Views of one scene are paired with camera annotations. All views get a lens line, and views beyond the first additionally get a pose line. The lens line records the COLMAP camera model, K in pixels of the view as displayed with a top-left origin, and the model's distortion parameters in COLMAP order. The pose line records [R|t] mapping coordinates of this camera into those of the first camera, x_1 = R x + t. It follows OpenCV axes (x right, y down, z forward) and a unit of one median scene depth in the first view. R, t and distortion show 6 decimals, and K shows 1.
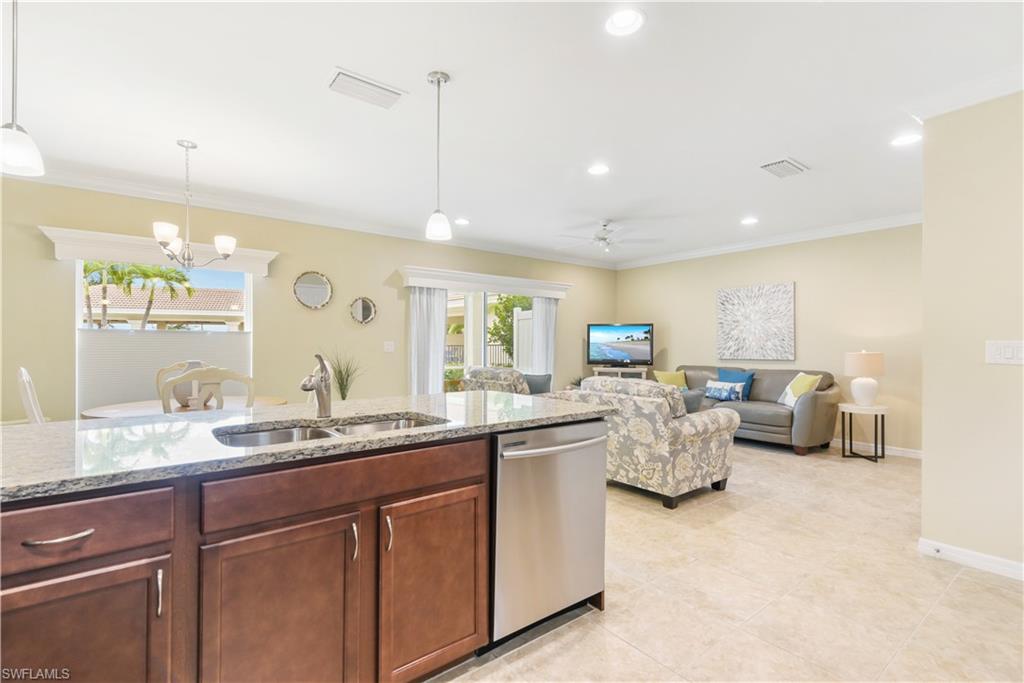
lens RADIAL K [[459.4, 0, 512.0], [0, 459.4, 341.5], [0, 0, 1]] dist [0.004155, 0.000128]
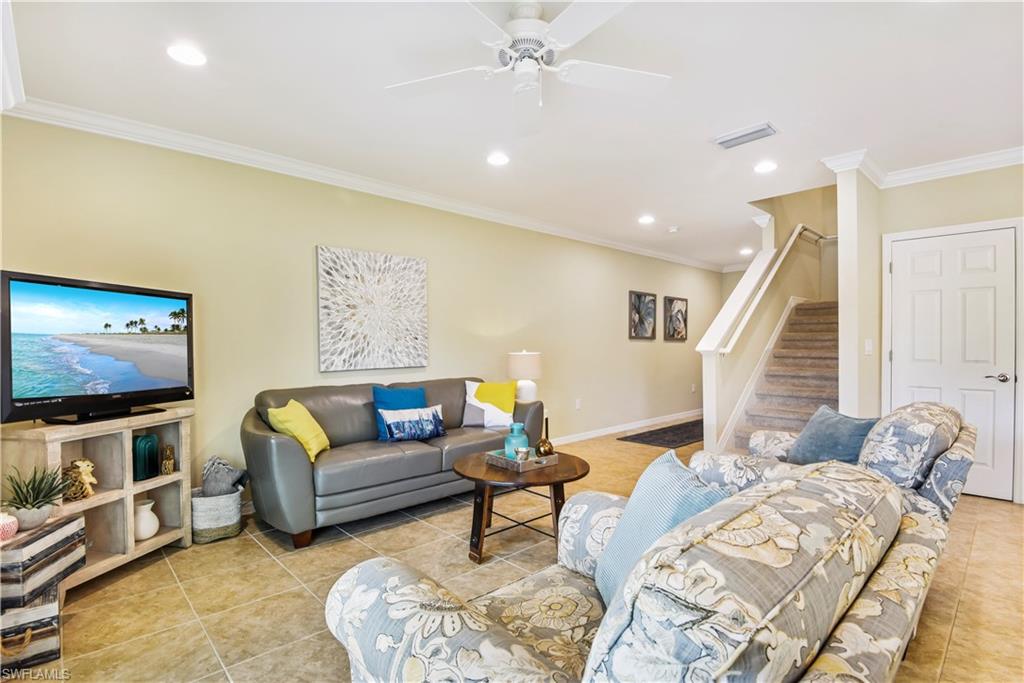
lens RADIAL K [[476.0, 0, 512.0], [0, 476.0, 341.5], [0, 0, 1]] dist [-0.013297, -0.000394]
pose [[-0.107582, 0.007958, 0.994164, -0.158566], [-0.000737, 0.999967, -0.008084, 0.007217], [-0.994196, -0.001602, -0.107573, 0.958192]]
